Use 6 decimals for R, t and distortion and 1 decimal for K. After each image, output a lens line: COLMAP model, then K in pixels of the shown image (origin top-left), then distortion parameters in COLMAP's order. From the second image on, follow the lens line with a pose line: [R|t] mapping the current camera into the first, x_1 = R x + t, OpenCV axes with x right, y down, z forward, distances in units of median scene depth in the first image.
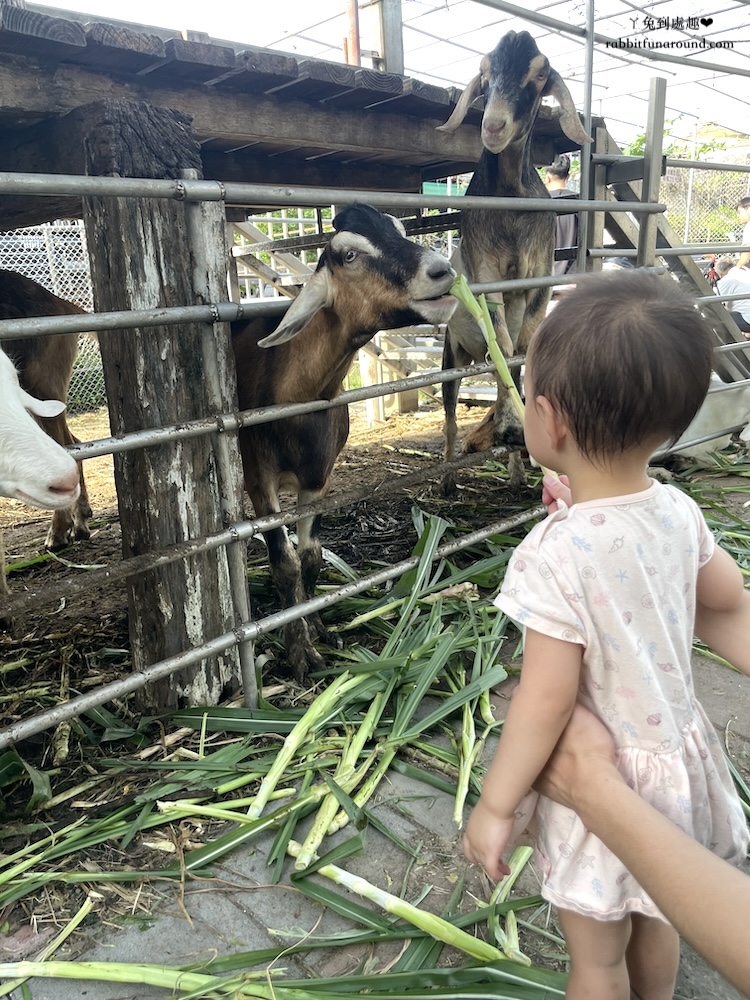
lens RADIAL K [[771.7, 0, 369.9], [0, 771.7, 495.5], [0, 0, 1]] dist [0.073587, -0.107855]
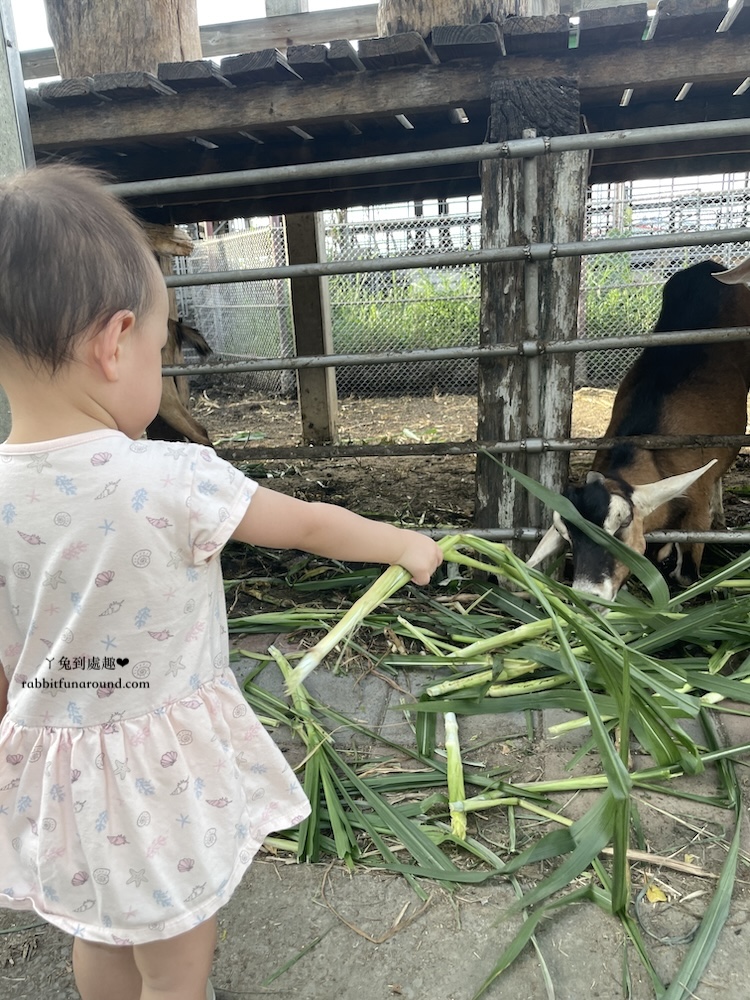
lens RADIAL K [[771.7, 0, 381.0], [0, 771.7, 504.4], [0, 0, 1]] dist [0.073587, -0.107855]
pose [[0.549848, 0.235603, -0.801348, 0.657737], [-0.195351, 0.969059, 0.150871, 0.001161], [0.812099, 0.073588, 0.578861, 0.148299]]
